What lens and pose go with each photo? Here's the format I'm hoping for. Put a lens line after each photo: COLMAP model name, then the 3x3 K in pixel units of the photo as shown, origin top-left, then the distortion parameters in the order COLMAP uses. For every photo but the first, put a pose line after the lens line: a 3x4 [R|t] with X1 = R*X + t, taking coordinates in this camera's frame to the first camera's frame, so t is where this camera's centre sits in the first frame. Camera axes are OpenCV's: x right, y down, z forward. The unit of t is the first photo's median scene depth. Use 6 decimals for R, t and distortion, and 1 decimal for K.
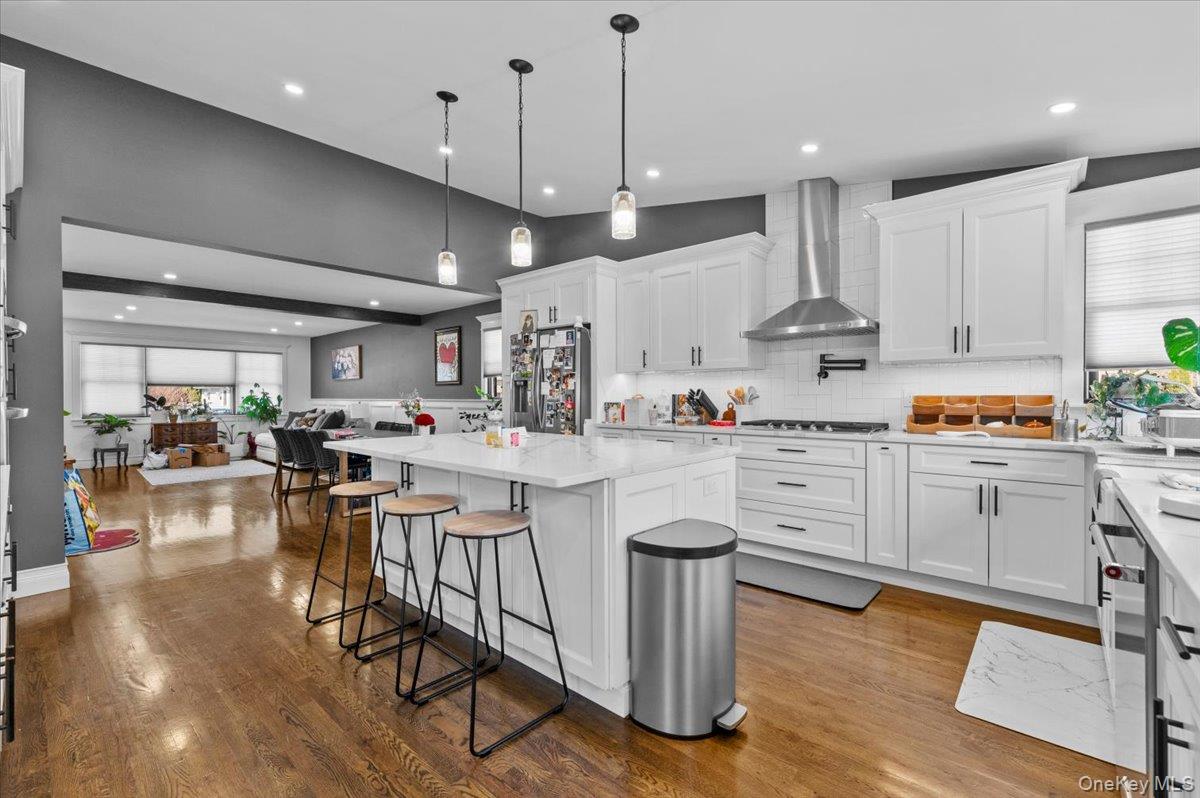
lens RADIAL K [[511.5, 0, 603.0], [0, 511.5, 400.1], [0, 0, 1]] dist [-0.000121, -0.000856]
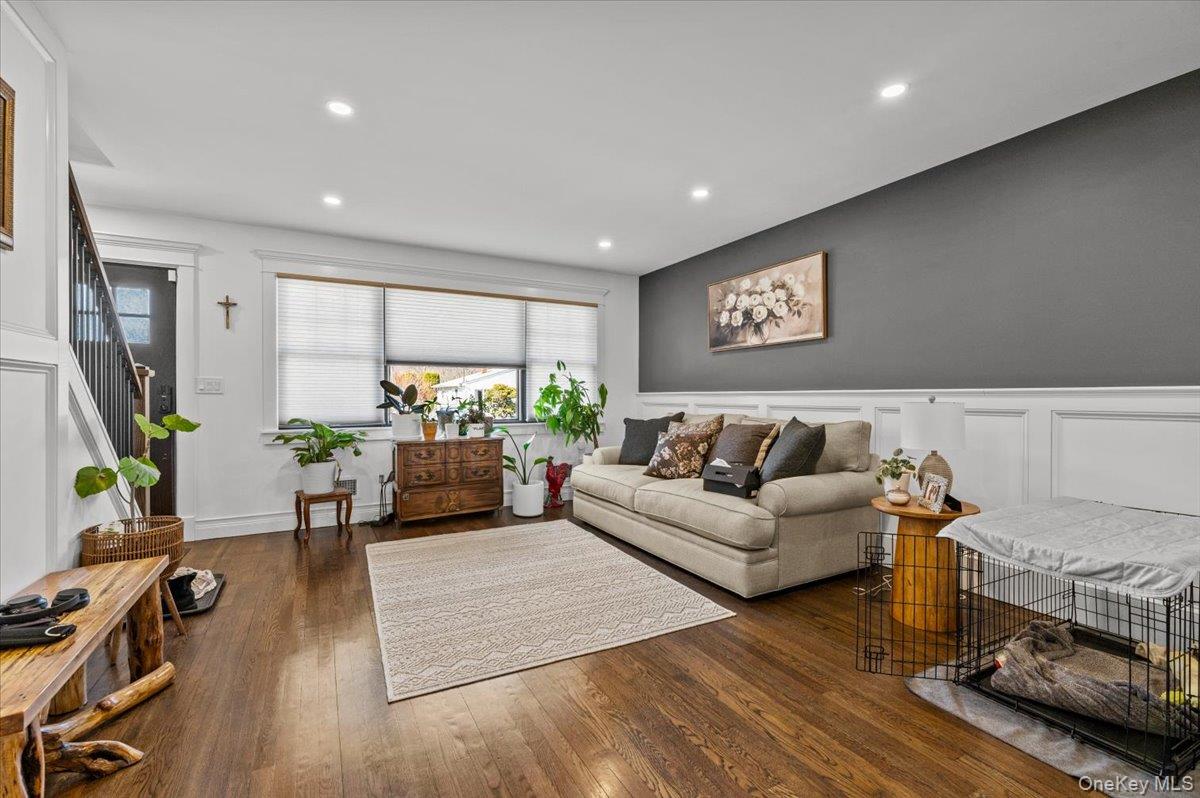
lens RADIAL K [[514.9, 0, 600.0], [0, 514.9, 399.0], [0, 0, 1]] dist [-0.002360, -0.000475]
pose [[0.941323, 0.002457, -0.337498, -0.521642], [-0.003956, 0.999985, -0.003755, 0.007155], [0.337484, 0.004870, 0.941319, 0.592460]]
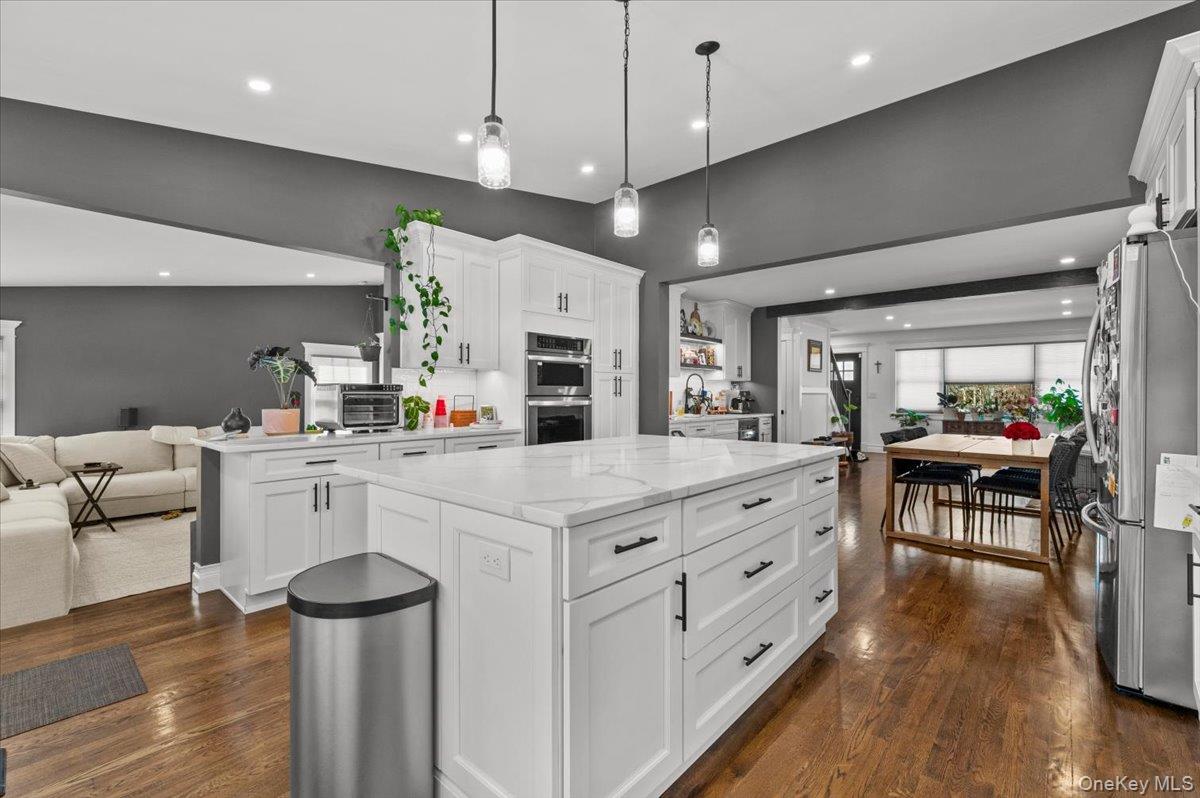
lens RADIAL K [[514.9, 0, 600.0], [0, 514.9, 399.0], [0, 0, 1]] dist [-0.002360, -0.000475]
pose [[-0.005305, 0.008364, -0.999951, 0.186575], [-0.011901, 0.999894, 0.008427, 0.001800], [0.999915, 0.011946, -0.005205, 0.282717]]
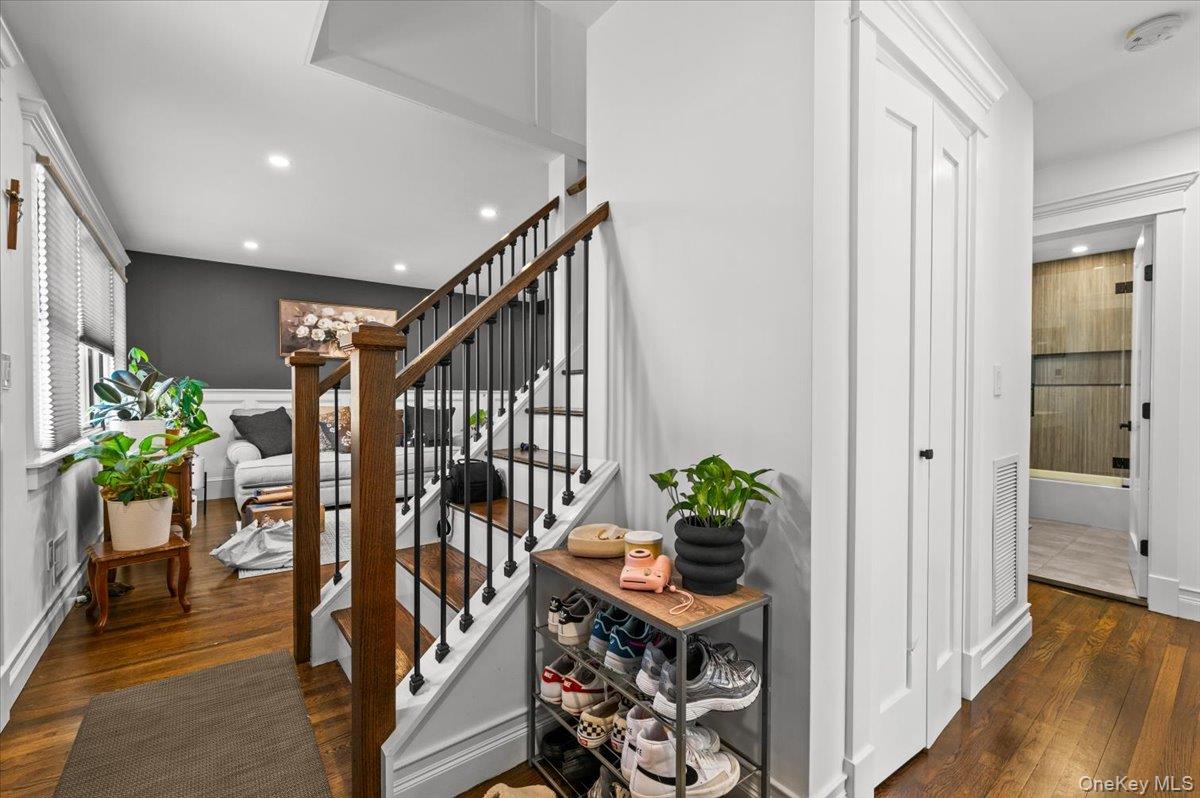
lens RADIAL K [[514.9, 0, 600.0], [0, 514.9, 399.0], [0, 0, 1]] dist [-0.002360, -0.000475]
pose [[0.180031, -0.007309, 0.983634, -1.137326], [0.006654, 0.999959, 0.006212, 0.007598], [-0.983638, 0.005427, 0.180072, 0.631803]]
